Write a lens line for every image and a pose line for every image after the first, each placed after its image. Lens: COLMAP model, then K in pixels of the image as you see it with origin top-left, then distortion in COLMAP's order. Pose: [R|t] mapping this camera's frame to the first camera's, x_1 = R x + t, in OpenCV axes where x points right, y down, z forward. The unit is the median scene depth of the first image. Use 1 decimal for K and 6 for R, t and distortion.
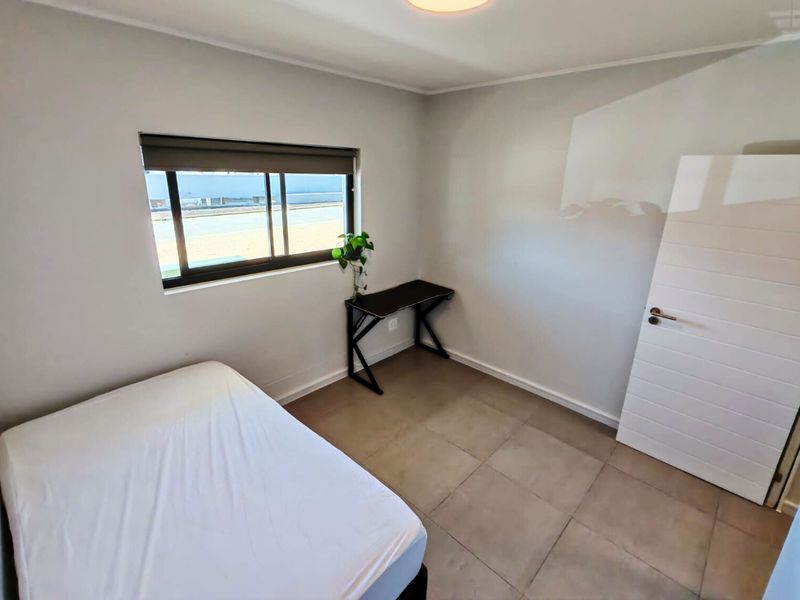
lens RADIAL K [[384.6, 0, 400.2], [0, 384.6, 283.3], [0, 0, 1]] dist [0.000590, 0.000671]
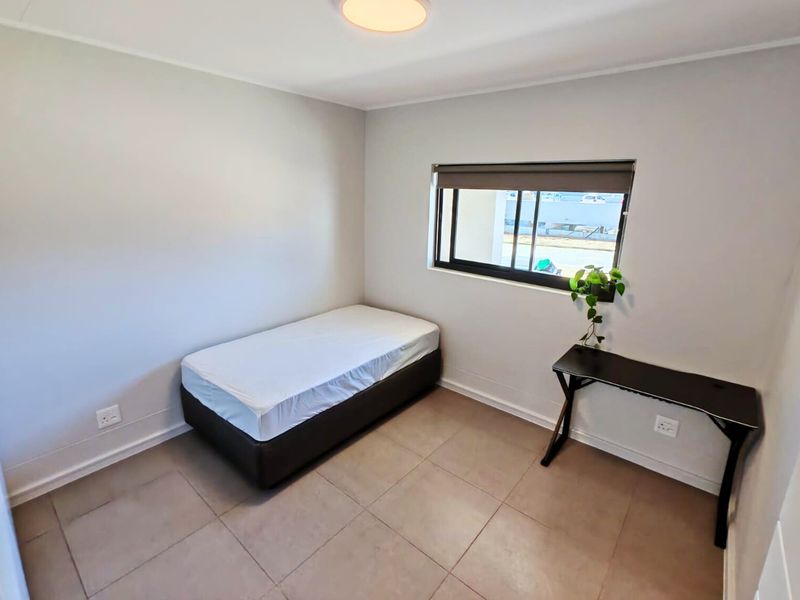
lens RADIAL K [[384.6, 0, 400.2], [0, 384.6, 283.3], [0, 0, 1]] dist [0.000590, 0.000671]
pose [[0.061728, 0.219471, -0.973664, 0.717295], [-0.299848, 0.934540, 0.191642, -0.143268], [0.951988, 0.280121, 0.123495, 0.592104]]
